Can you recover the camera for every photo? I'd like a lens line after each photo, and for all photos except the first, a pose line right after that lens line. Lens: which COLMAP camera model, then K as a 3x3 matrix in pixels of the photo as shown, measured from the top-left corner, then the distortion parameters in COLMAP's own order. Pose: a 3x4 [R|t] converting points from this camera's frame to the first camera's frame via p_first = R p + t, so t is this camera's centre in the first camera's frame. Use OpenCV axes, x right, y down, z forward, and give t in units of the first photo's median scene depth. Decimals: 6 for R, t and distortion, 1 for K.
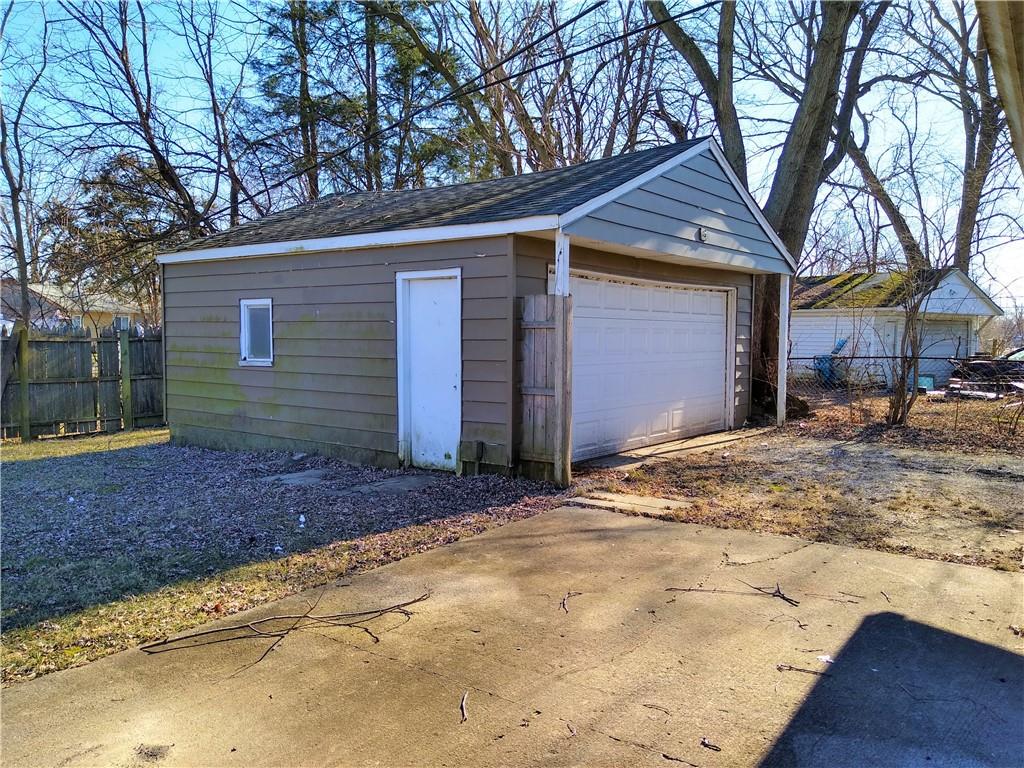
lens RADIAL K [[785.2, 0, 512.0], [0, 785.2, 384.0], [0, 0, 1]] dist [0.079334, -0.120344]
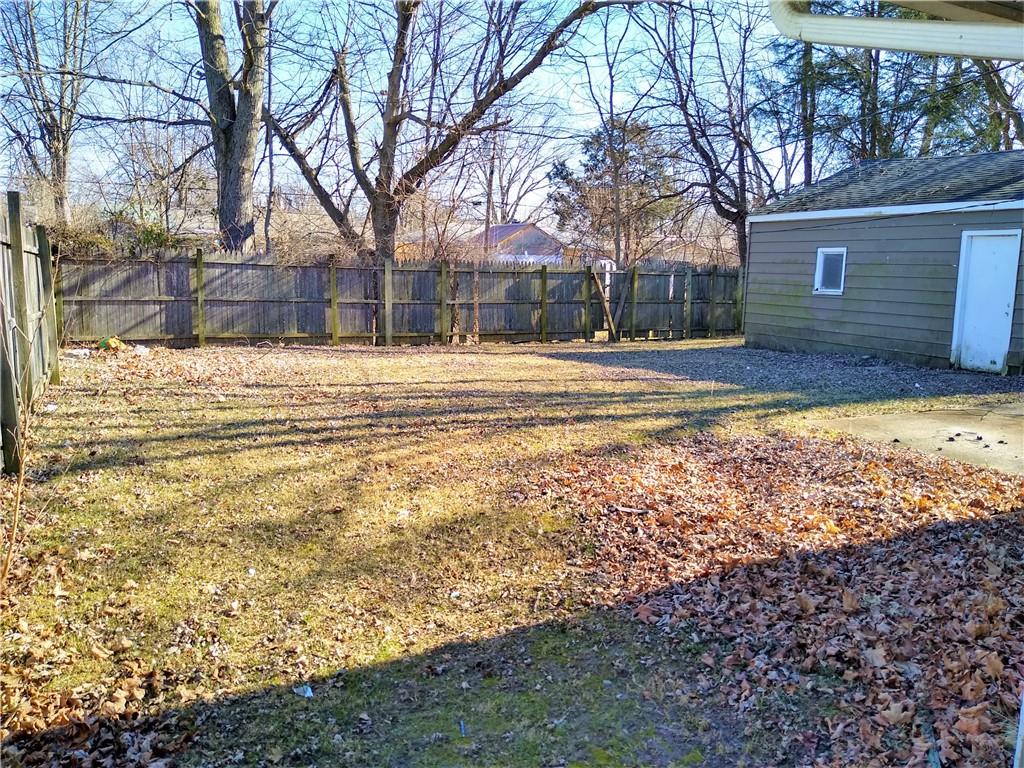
lens RADIAL K [[785.2, 0, 512.0], [0, 785.2, 384.0], [0, 0, 1]] dist [0.079334, -0.120344]
pose [[0.888886, 0.086090, -0.449968, -0.178961], [-0.049534, 0.994487, 0.092419, 0.036134], [0.455444, -0.059862, 0.888250, -0.587248]]
